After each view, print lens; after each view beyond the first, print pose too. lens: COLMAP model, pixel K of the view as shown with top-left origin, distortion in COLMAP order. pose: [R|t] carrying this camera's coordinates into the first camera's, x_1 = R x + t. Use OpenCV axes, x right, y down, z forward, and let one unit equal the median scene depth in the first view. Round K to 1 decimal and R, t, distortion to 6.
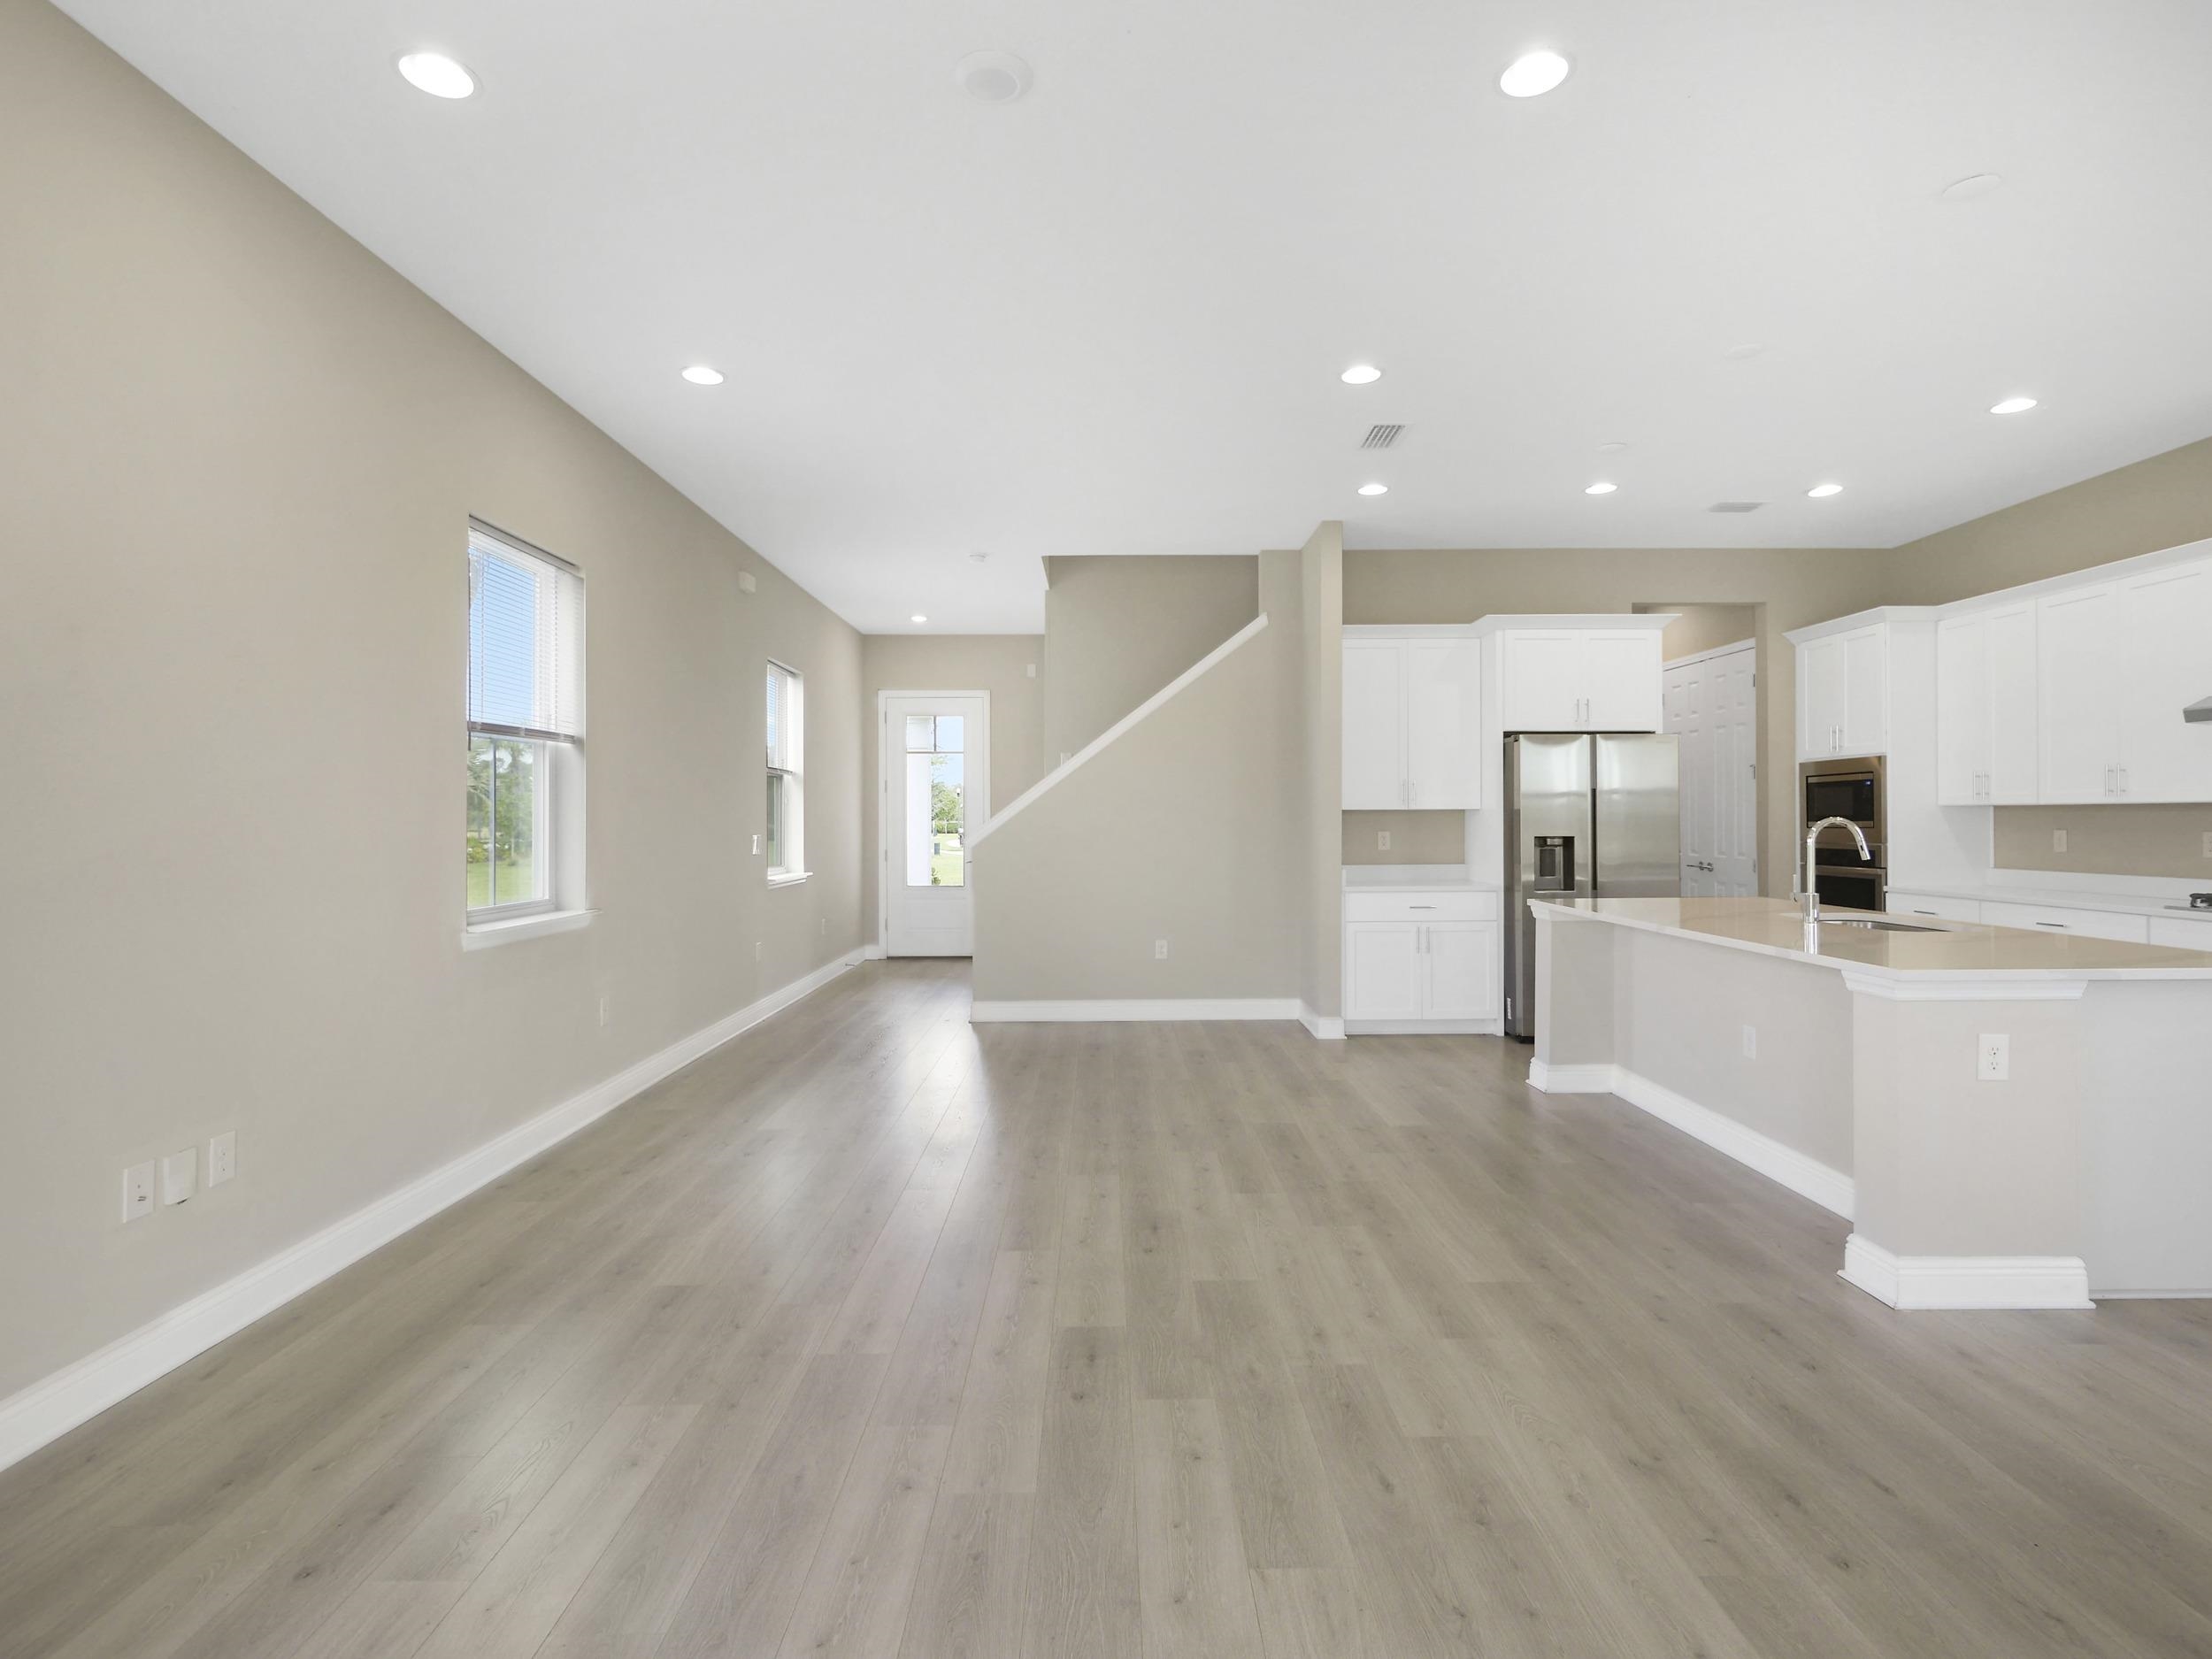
lens RADIAL K [[1102.9, 0, 1124.6], [0, 1102.9, 820.3], [0, 0, 1]] dist [0.007294, -0.000536]
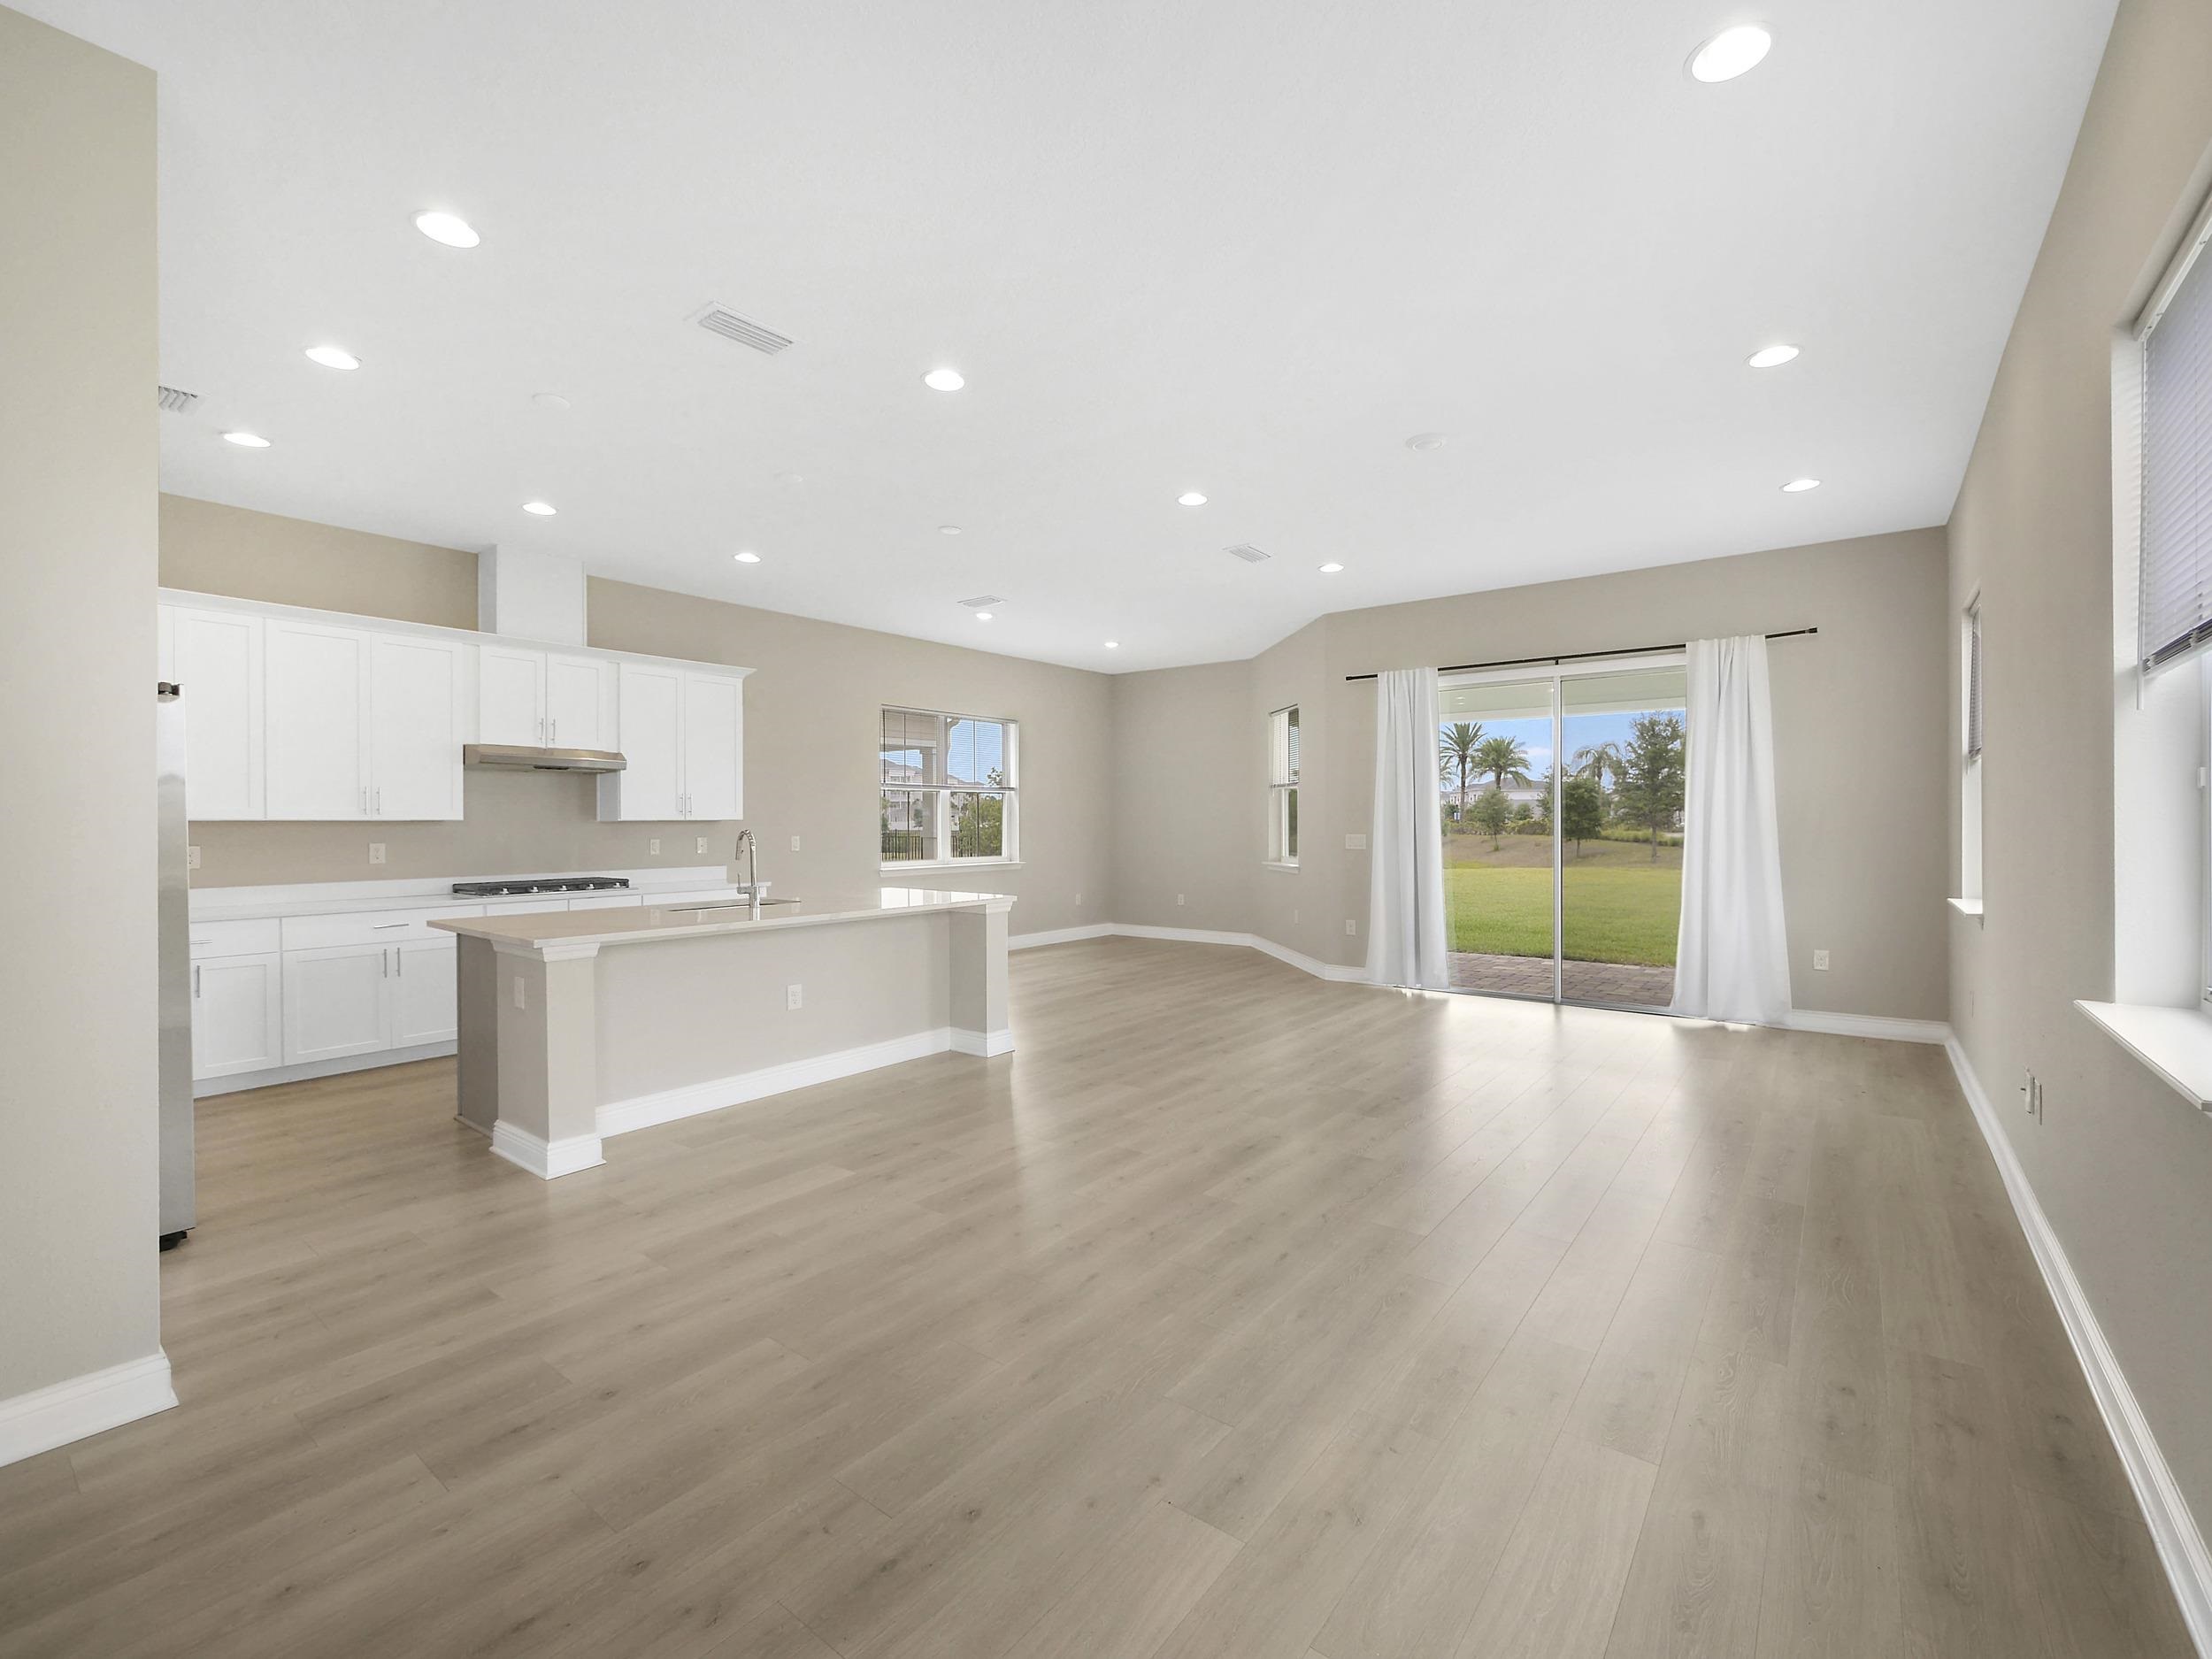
lens RADIAL K [[951.6, 0, 1113.5], [0, 951.6, 821.4], [0, 0, 1]] dist [-0.004374, 0.000799]
pose [[-0.779010, 0.007792, 0.626964, -0.299415], [0.008862, 0.999960, -0.001416, -0.004496], [-0.626949, 0.004453, -0.779047, 1.078057]]
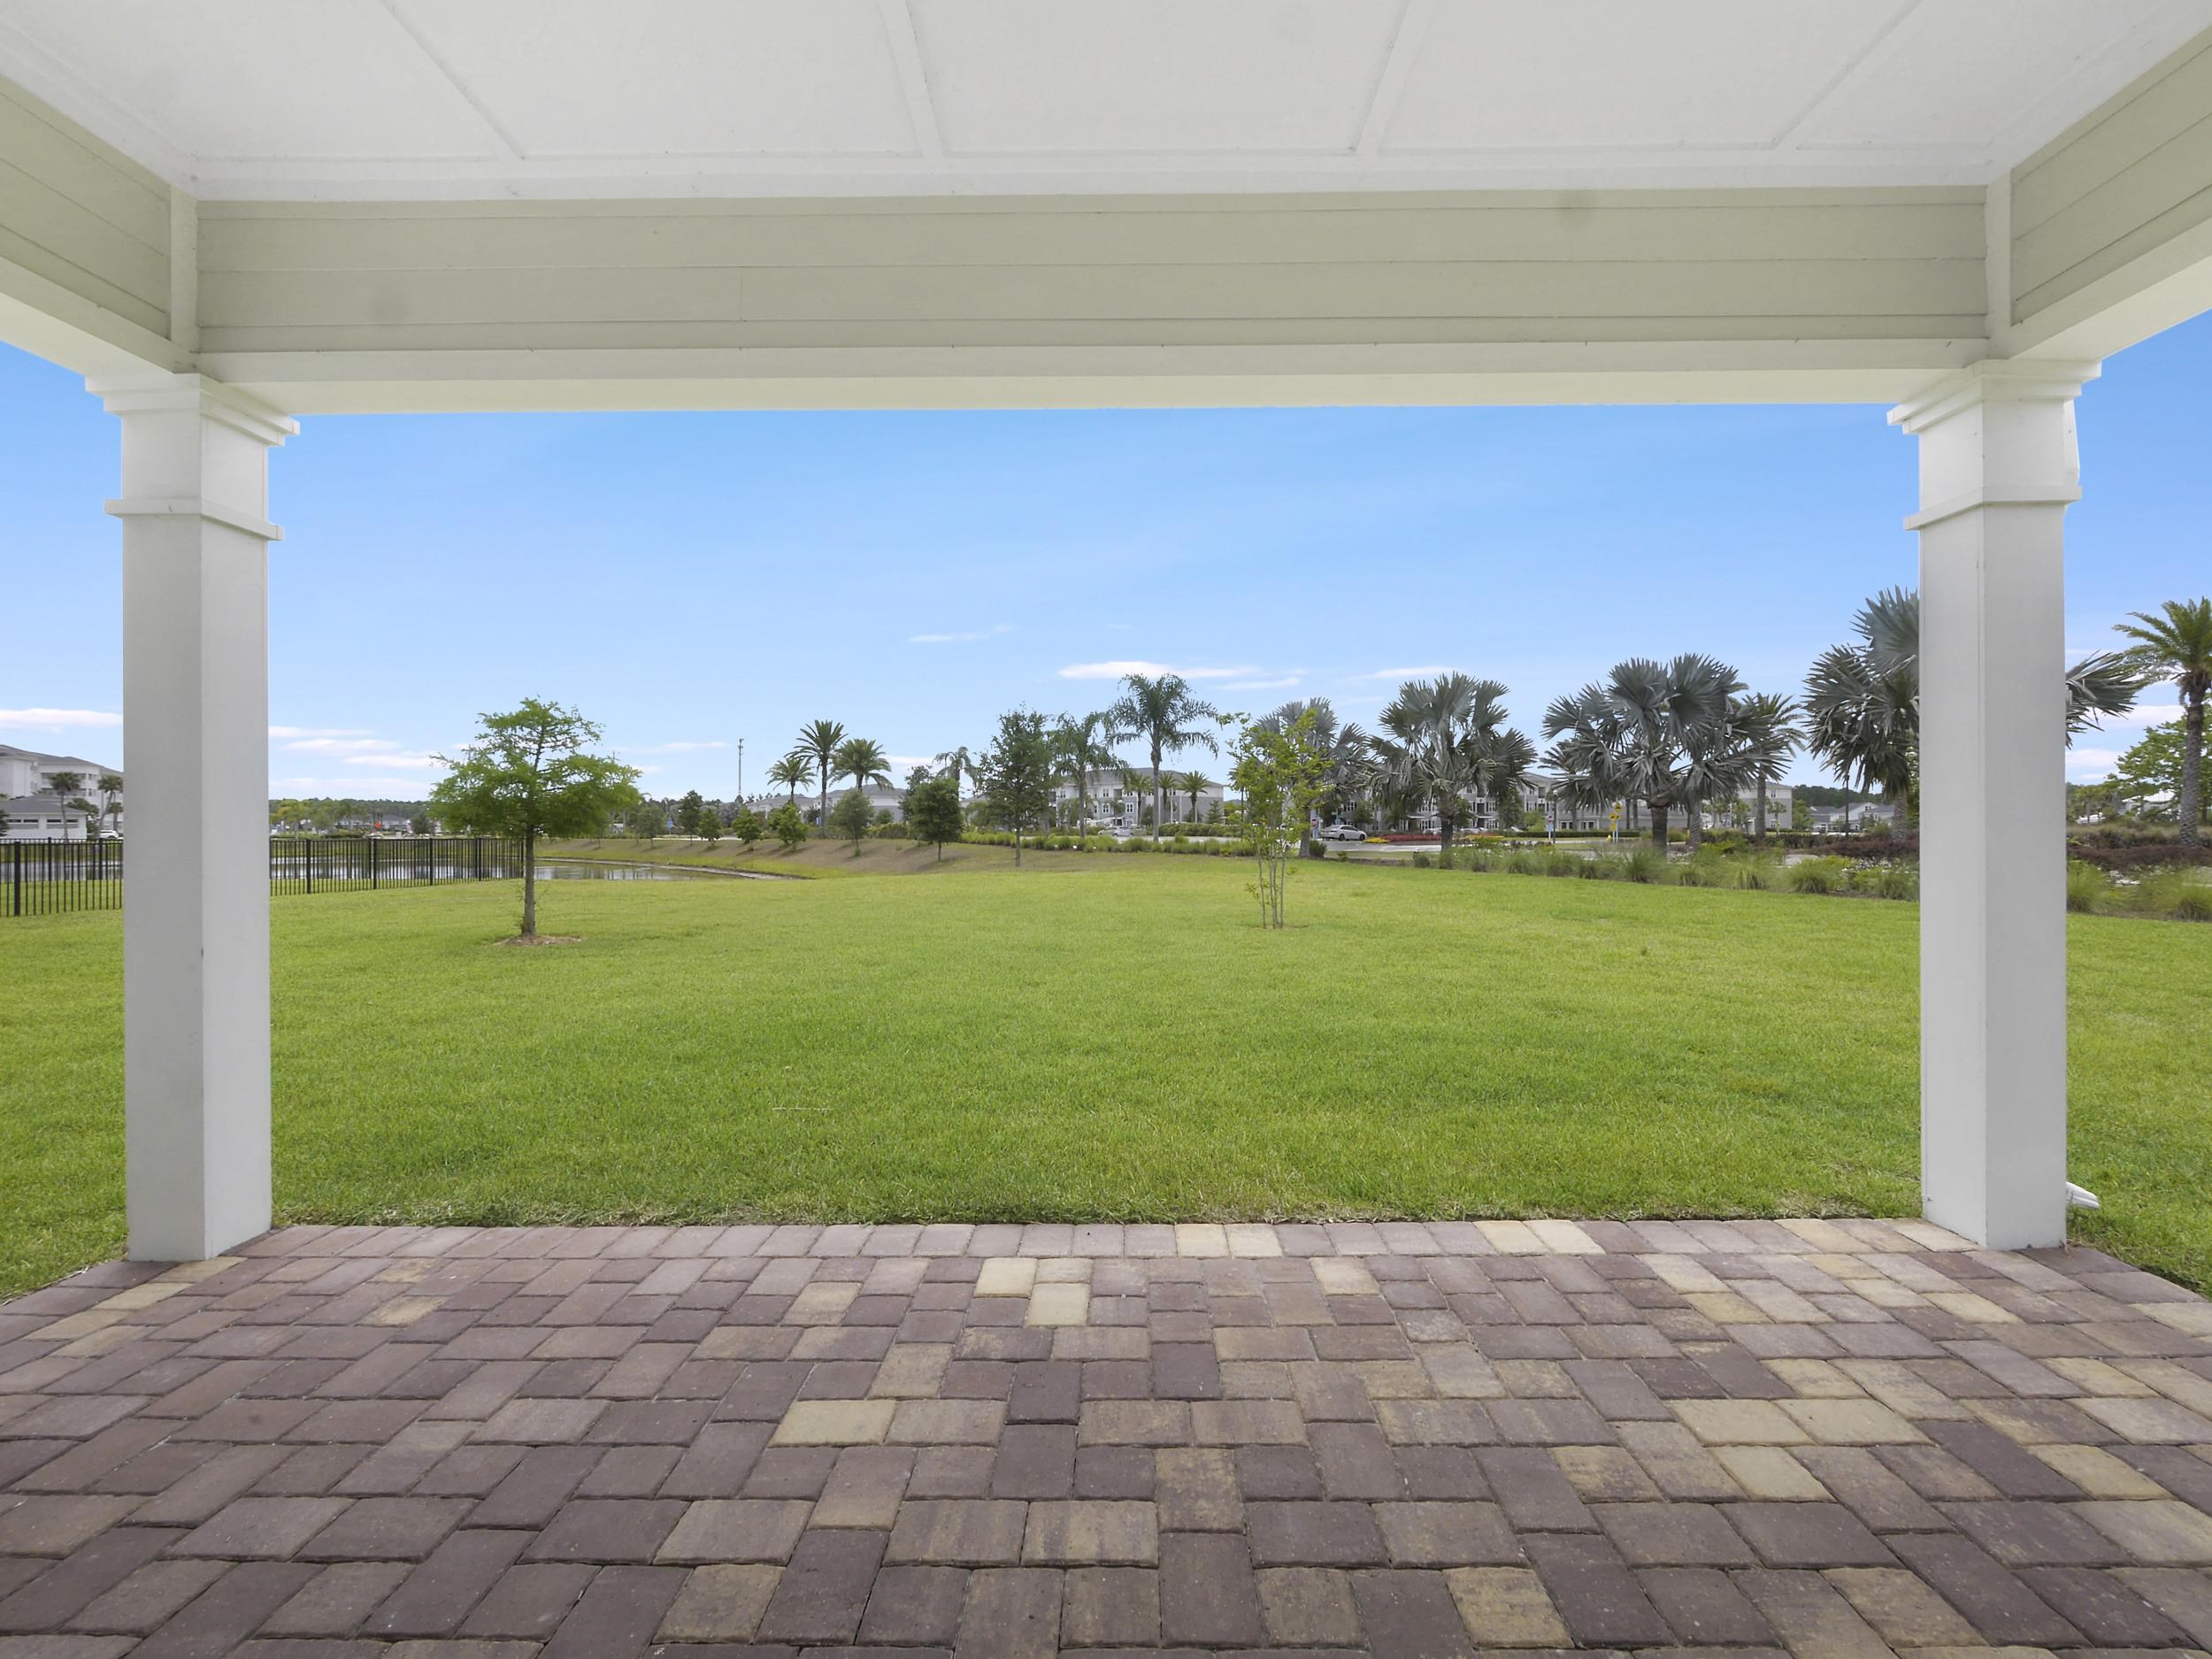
lens RADIAL K [[951.6, 0, 1121.4], [0, 951.6, 826.9], [0, 0, 1]] dist [-0.004374, 0.000799]
pose [[-0.999625, 0.008406, 0.026047, 0.061627], [0.008518, 0.999955, 0.004197, 0.031239], [-0.026011, 0.004417, -0.999652, -0.169647]]
